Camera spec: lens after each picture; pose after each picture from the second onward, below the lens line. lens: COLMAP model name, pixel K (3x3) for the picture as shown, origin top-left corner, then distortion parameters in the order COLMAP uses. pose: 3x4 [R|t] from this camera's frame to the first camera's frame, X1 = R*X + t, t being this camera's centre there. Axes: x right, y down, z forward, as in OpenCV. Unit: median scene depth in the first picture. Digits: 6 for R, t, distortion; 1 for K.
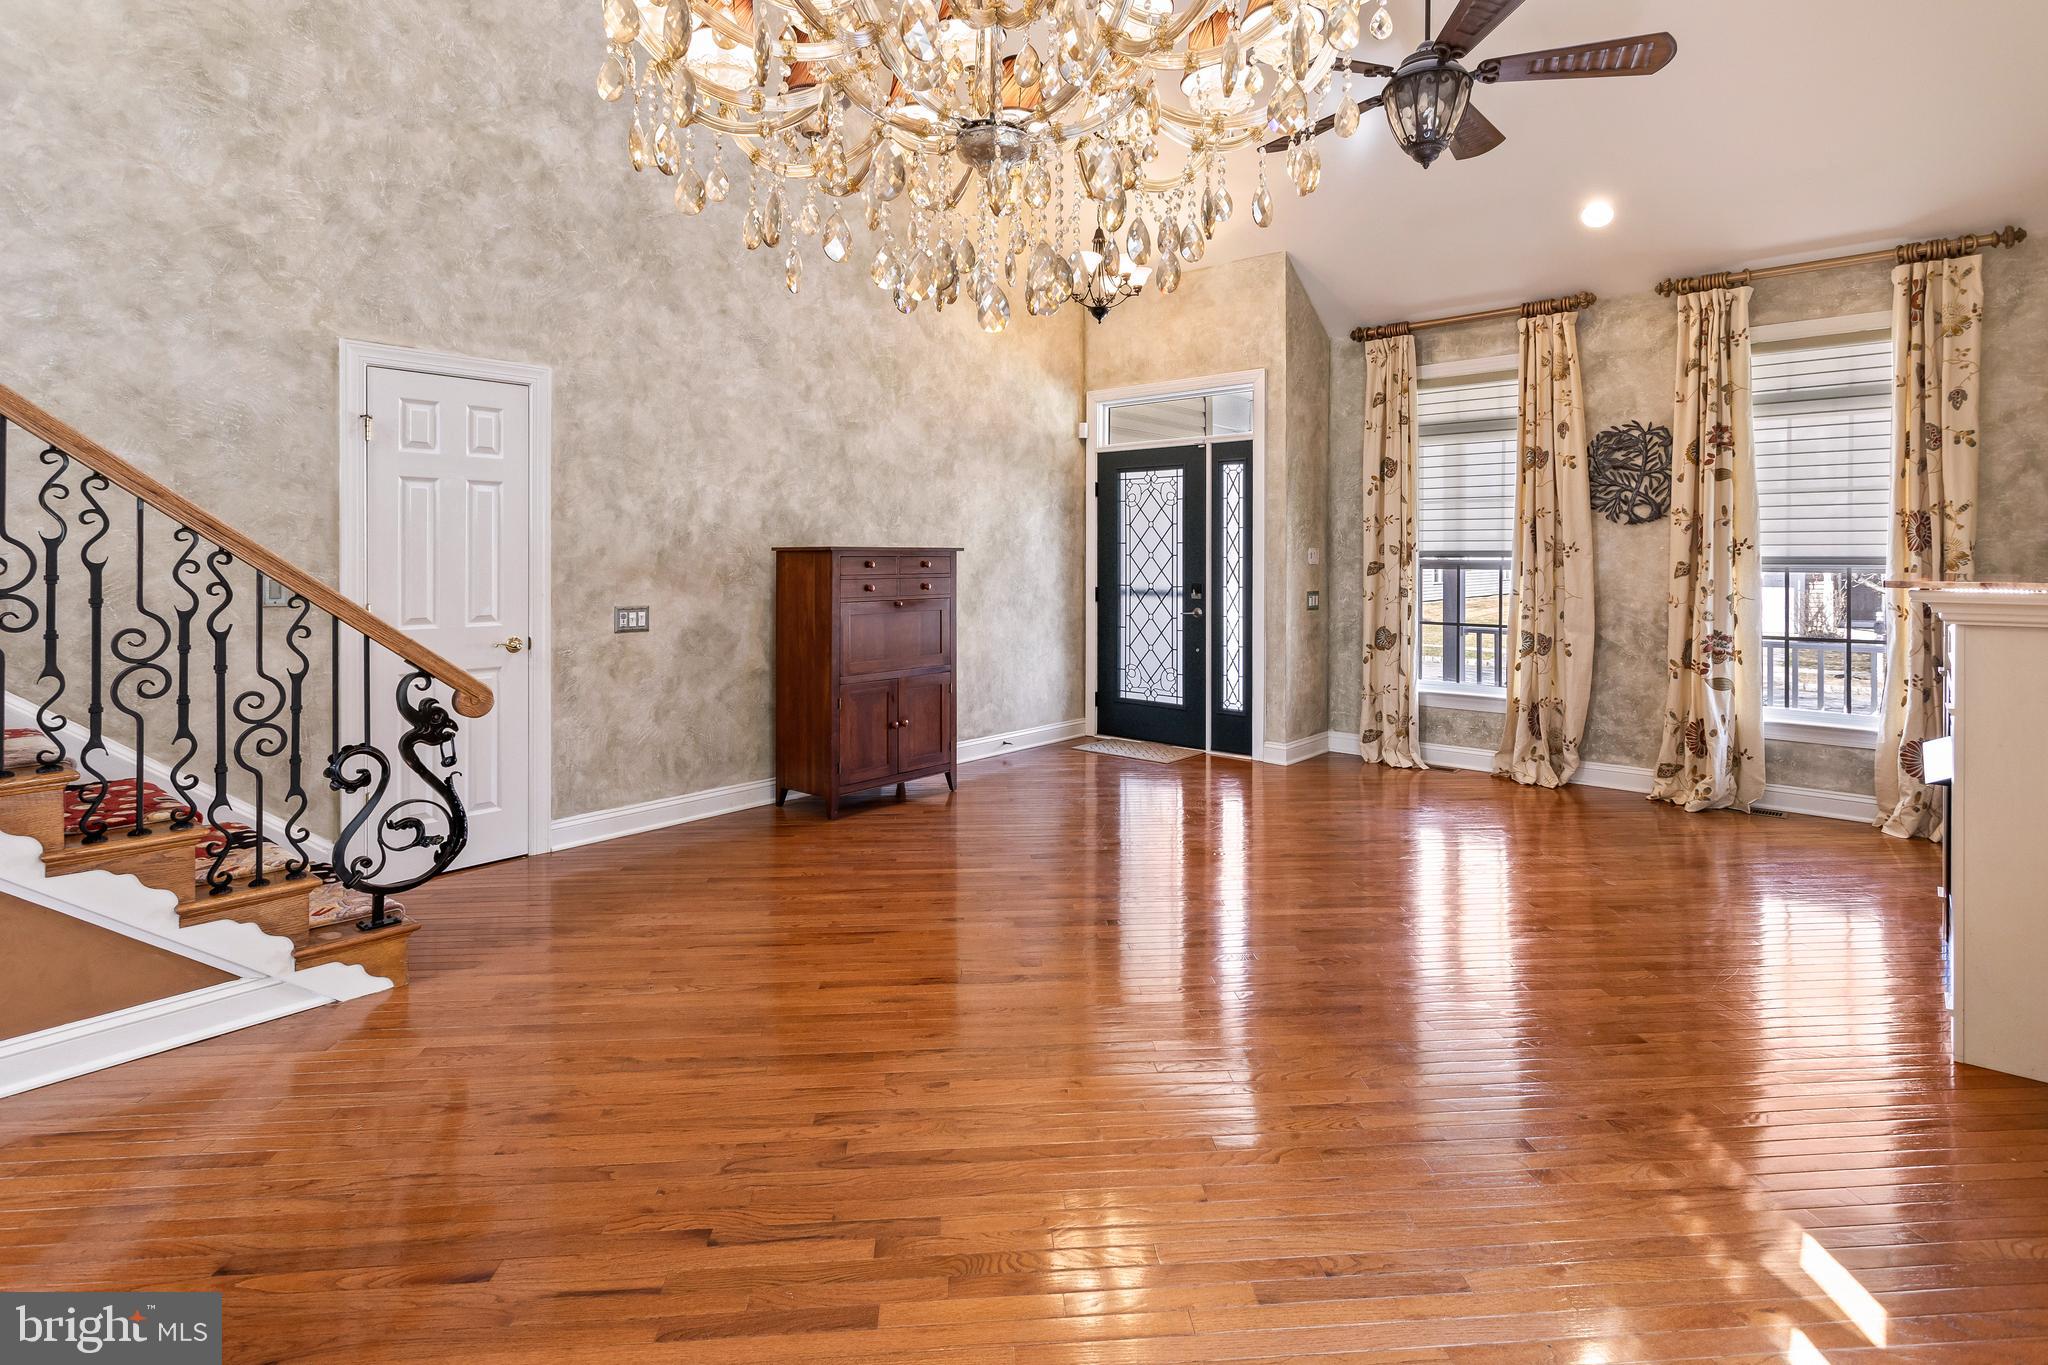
lens RADIAL K [[1026.7, 0, 1029.5], [0, 1026.7, 546.6], [0, 0, 1]] dist [0.001493, 0.000465]
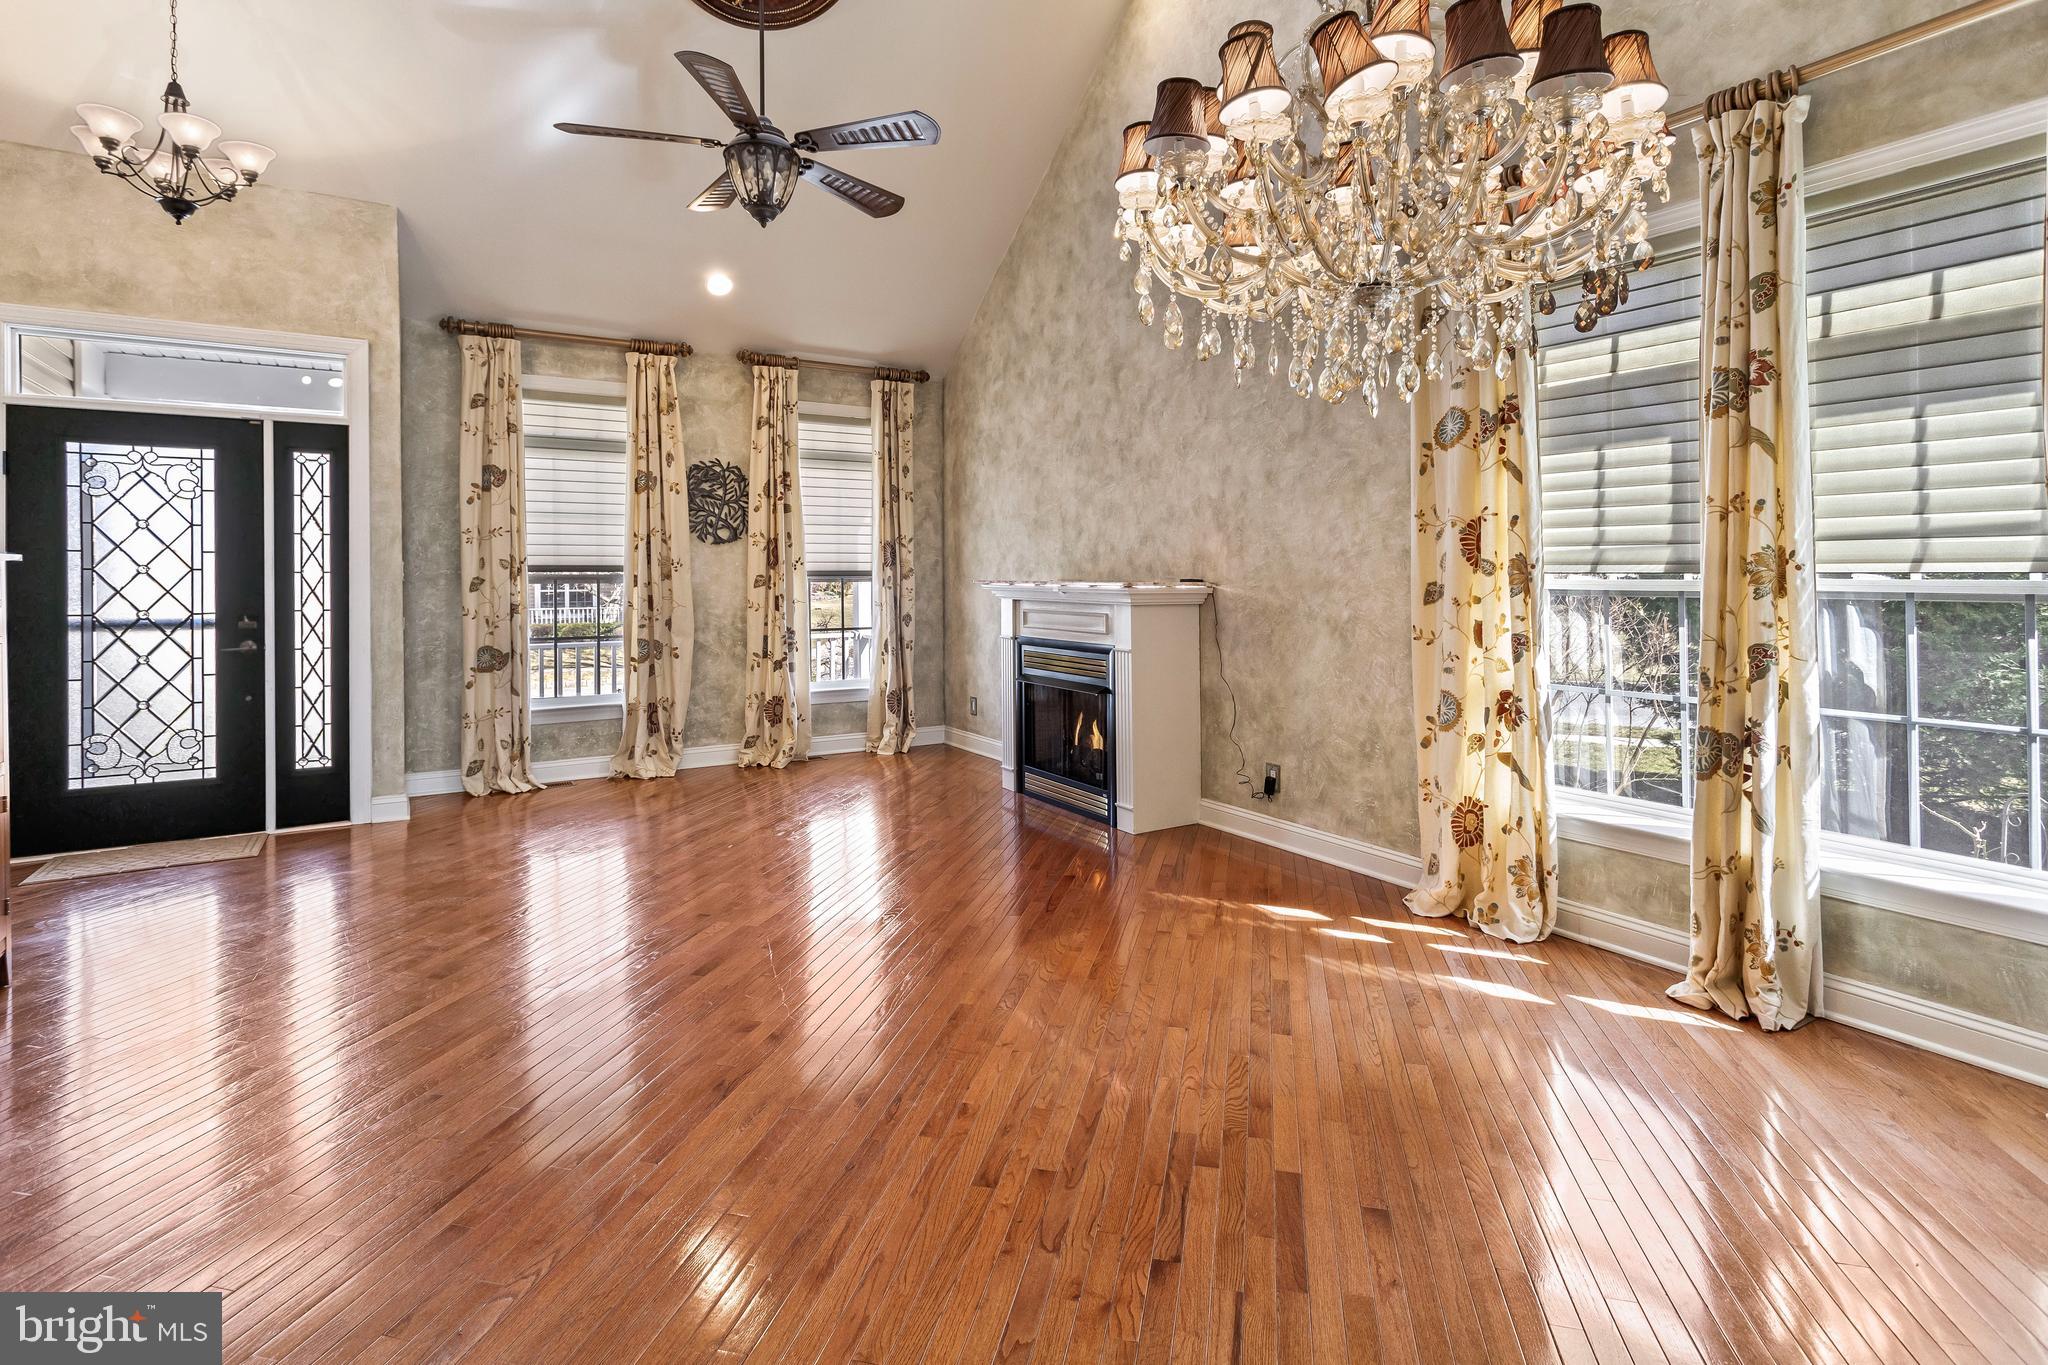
lens RADIAL K [[1026.7, 0, 1029.5], [0, 1026.7, 546.6], [0, 0, 1]] dist [0.001493, 0.000465]
pose [[0.279592, 0.024028, 0.959818, -0.469493], [-0.006210, 0.999711, -0.023218, 0.006895], [-0.960099, 0.000531, 0.279660, 0.309111]]
